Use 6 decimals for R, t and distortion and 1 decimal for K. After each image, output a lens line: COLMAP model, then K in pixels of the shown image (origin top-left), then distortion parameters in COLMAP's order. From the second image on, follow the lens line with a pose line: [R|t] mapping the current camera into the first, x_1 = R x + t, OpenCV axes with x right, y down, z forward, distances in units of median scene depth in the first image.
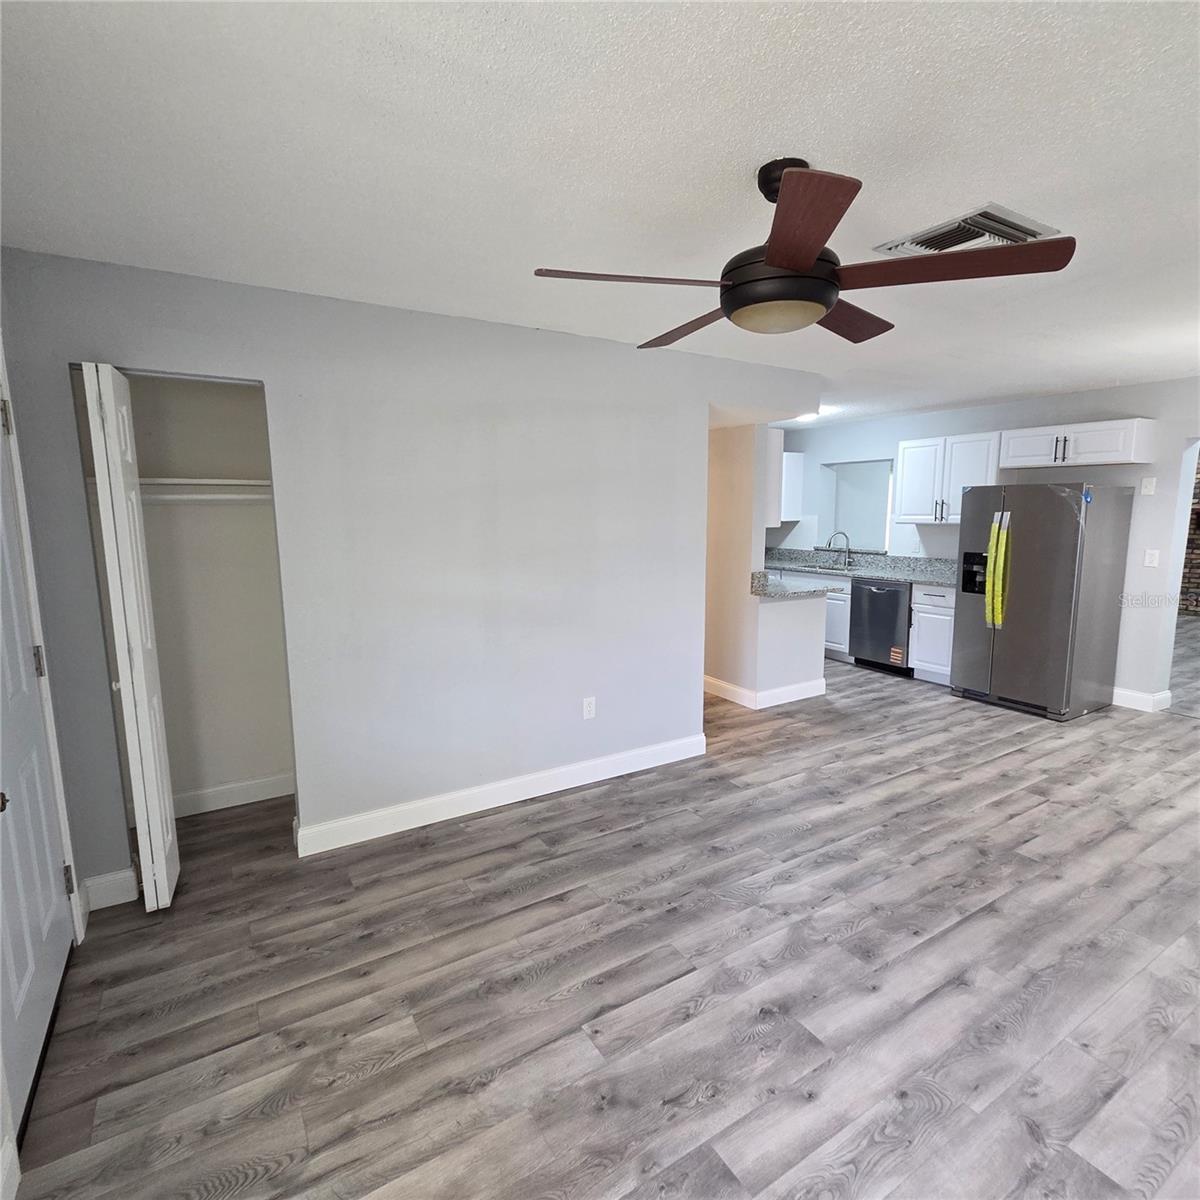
lens RADIAL K [[650.5, 0, 601.1], [0, 650.5, 604.7], [0, 0, 1]] dist [0.007928, -0.003004]
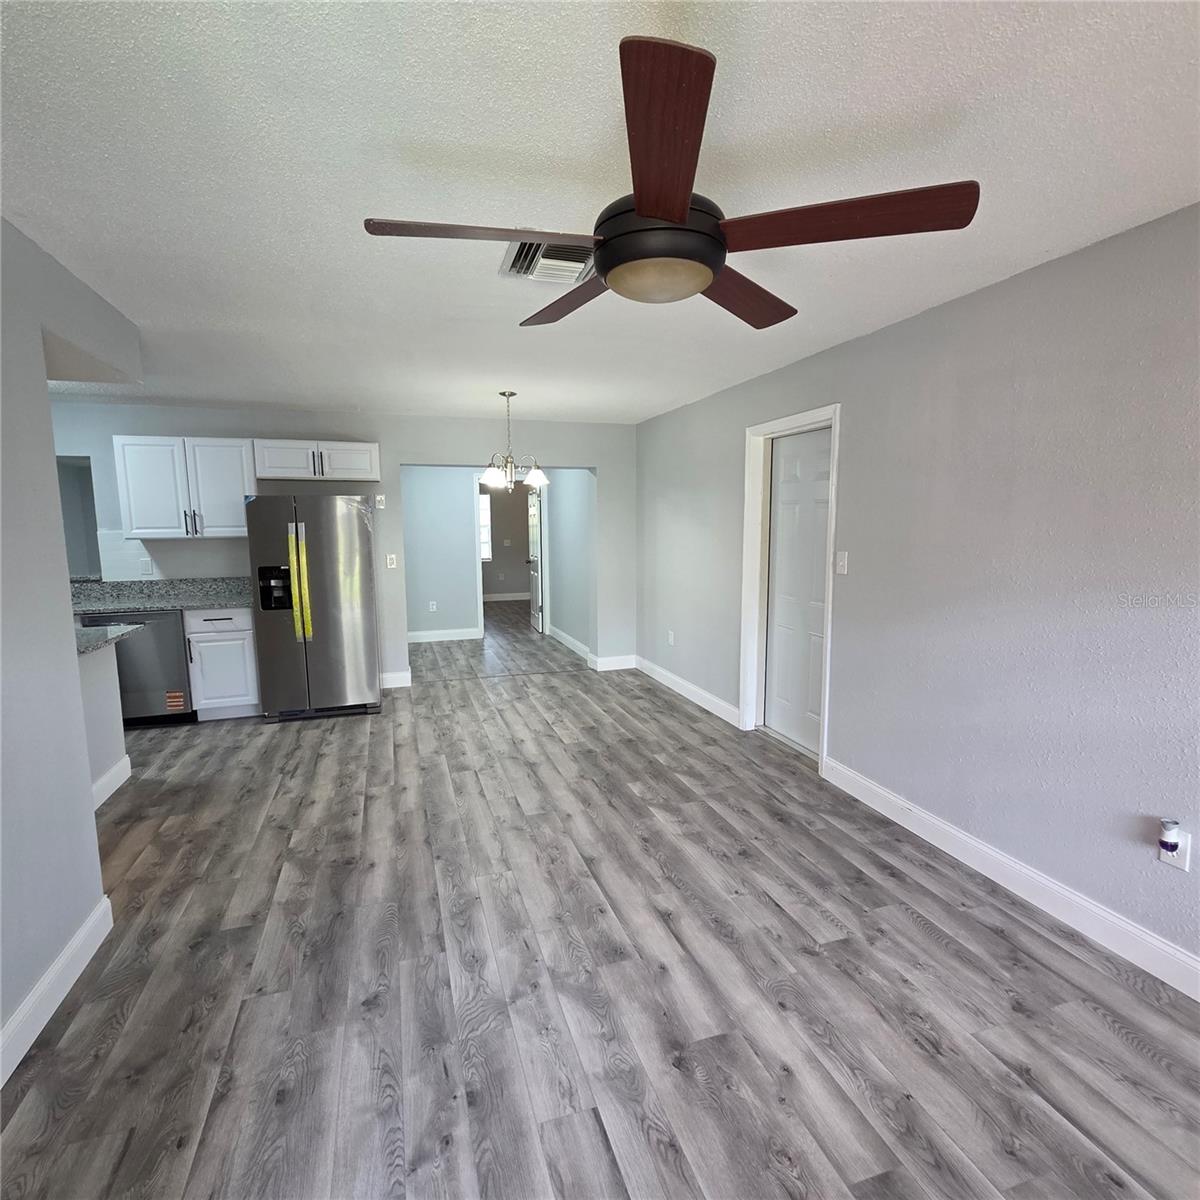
lens RADIAL K [[650.5, 0, 601.5], [0, 650.5, 606.5], [0, 0, 1]] dist [0.007928, -0.003004]
pose [[0.234804, -0.123856, 0.964120, -0.305795], [0.149389, 0.984664, 0.090113, -0.050581], [-0.960495, 0.122870, 0.249706, 0.435249]]
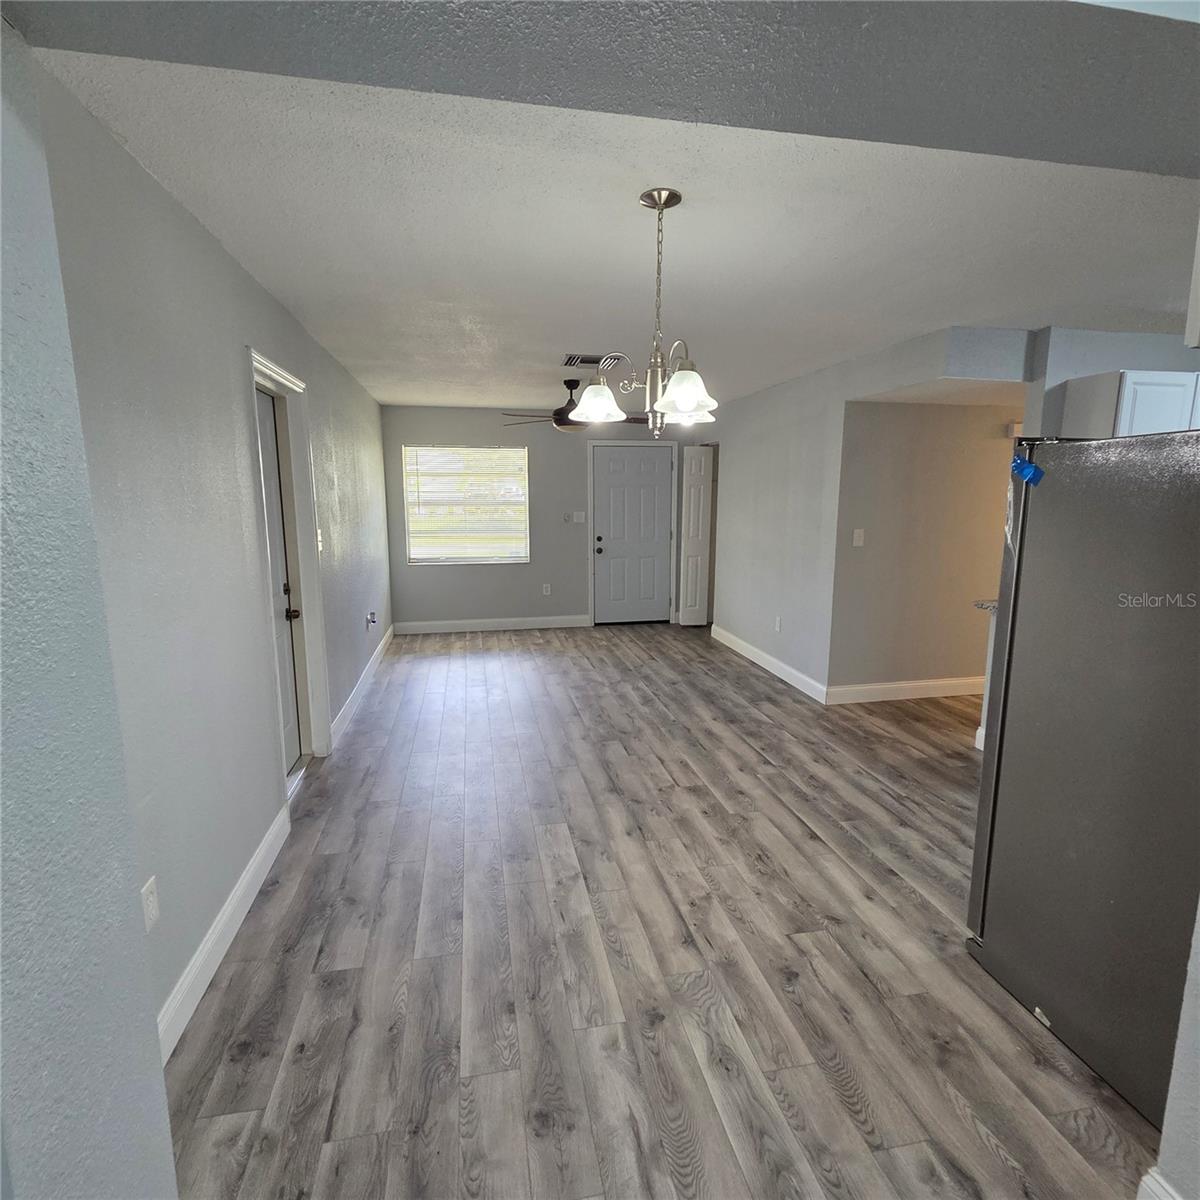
lens RADIAL K [[650.5, 0, 608.7], [0, 650.5, 601.5], [0, 0, 1]] dist [0.007928, -0.003004]
pose [[-0.337668, 0.158880, -0.927759, 1.499603], [-0.138990, 0.966430, 0.216089, -0.165126], [0.930947, 0.201915, -0.304250, 1.071356]]
